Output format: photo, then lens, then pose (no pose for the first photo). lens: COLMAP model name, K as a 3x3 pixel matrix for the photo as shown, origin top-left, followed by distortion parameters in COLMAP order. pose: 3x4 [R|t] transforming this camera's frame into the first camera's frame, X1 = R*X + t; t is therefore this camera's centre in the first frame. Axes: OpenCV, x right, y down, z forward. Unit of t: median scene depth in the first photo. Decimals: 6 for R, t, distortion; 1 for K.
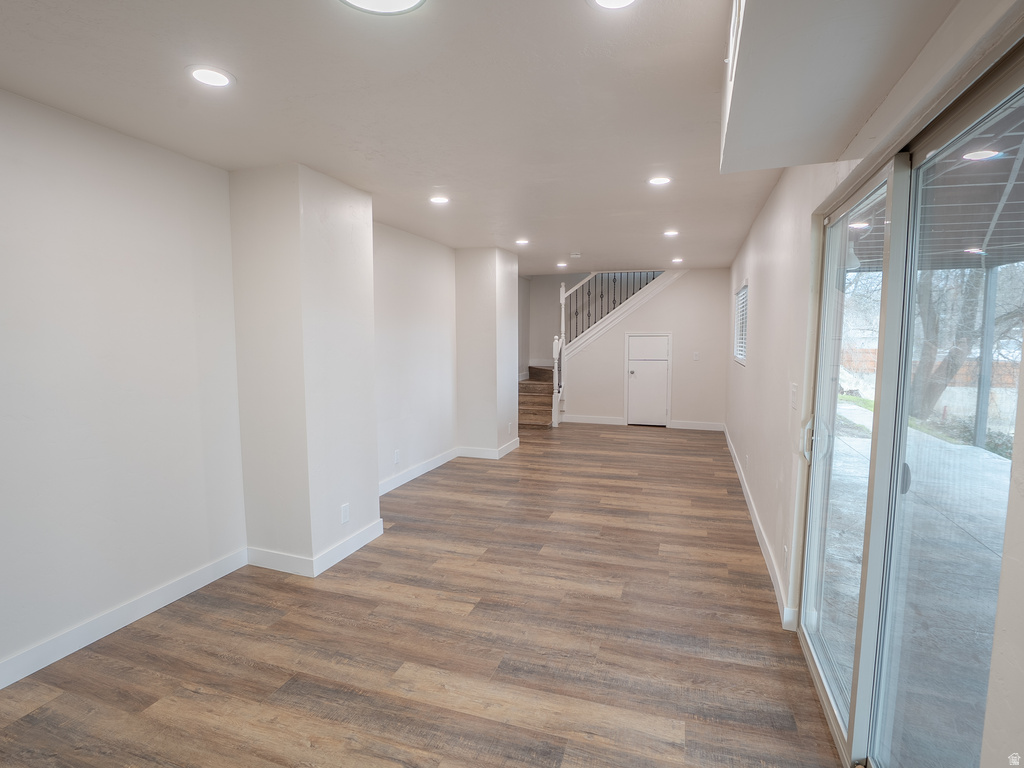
lens RADIAL K [[528.5, 0, 517.8], [0, 528.5, 382.7], [0, 0, 1]] dist [-0.065756, 0.021693]
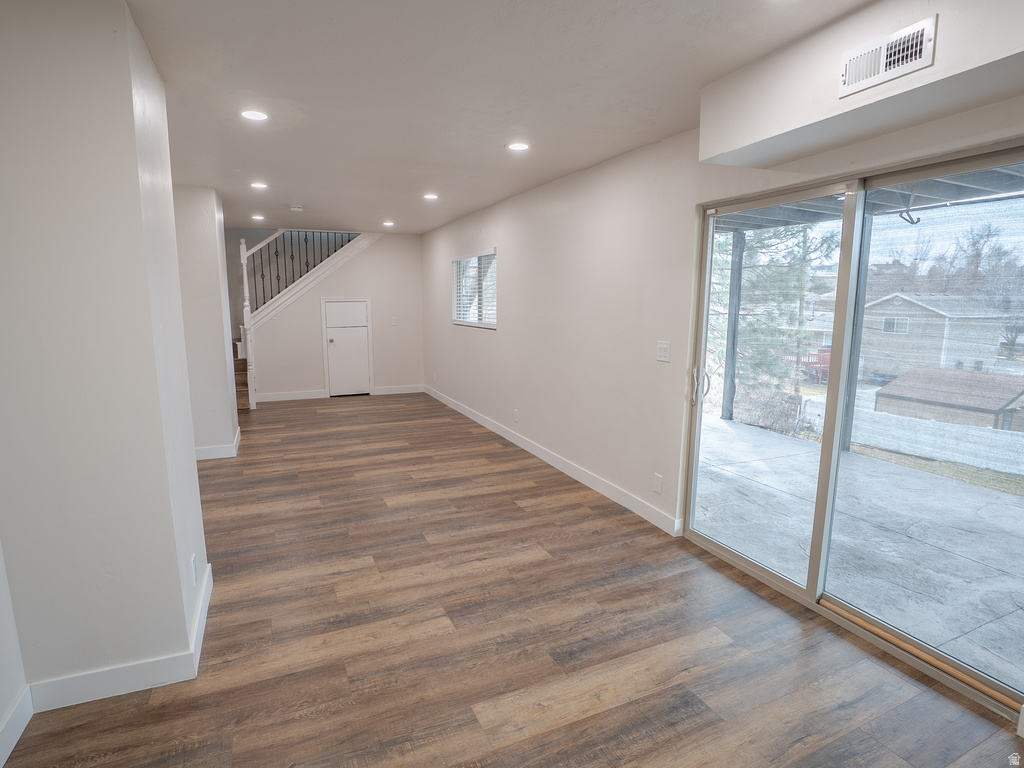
lens RADIAL K [[528.5, 0, 499.1], [0, 528.5, 378.6], [0, 0, 1]] dist [-0.065756, 0.021693]
pose [[0.744319, -0.094685, 0.661078, -0.381235], [0.056536, 0.995278, 0.078896, -0.019845], [-0.665427, -0.021349, 0.746157, 0.213834]]
